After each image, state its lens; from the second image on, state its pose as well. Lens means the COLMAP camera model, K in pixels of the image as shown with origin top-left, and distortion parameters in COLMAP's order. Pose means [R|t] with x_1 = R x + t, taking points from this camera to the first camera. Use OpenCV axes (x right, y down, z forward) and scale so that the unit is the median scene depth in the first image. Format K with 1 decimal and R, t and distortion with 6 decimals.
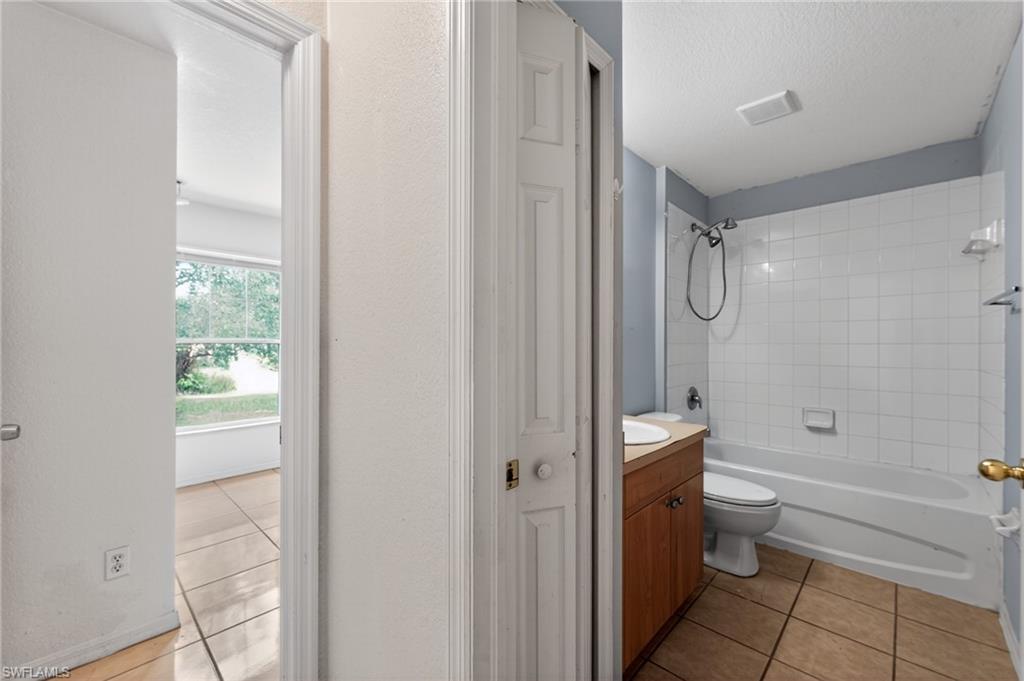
lens RADIAL K [[417.4, 0, 512.6], [0, 417.4, 346.2], [0, 0, 1]] dist [0.008967, -0.000169]
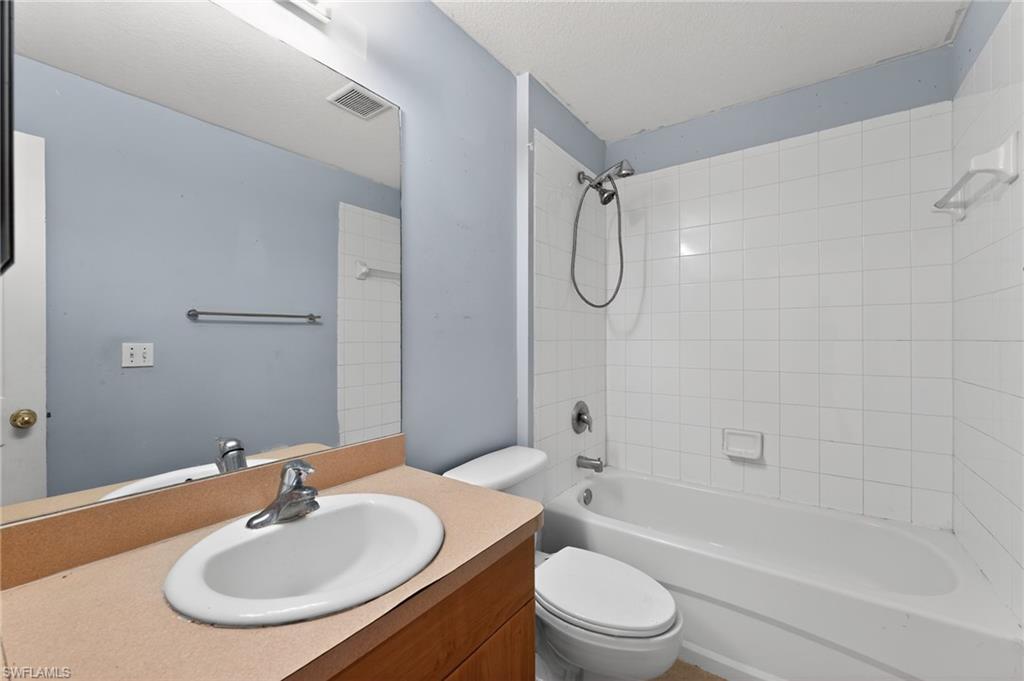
lens RADIAL K [[413.1, 0, 515.9], [0, 413.1, 338.7], [0, 0, 1]] dist [0.002014, -0.000110]
pose [[0.991649, -0.002964, 0.128931, 0.249029], [0.003254, 0.999993, -0.002036, -0.008478], [-0.128924, 0.002438, 0.991652, 0.340842]]
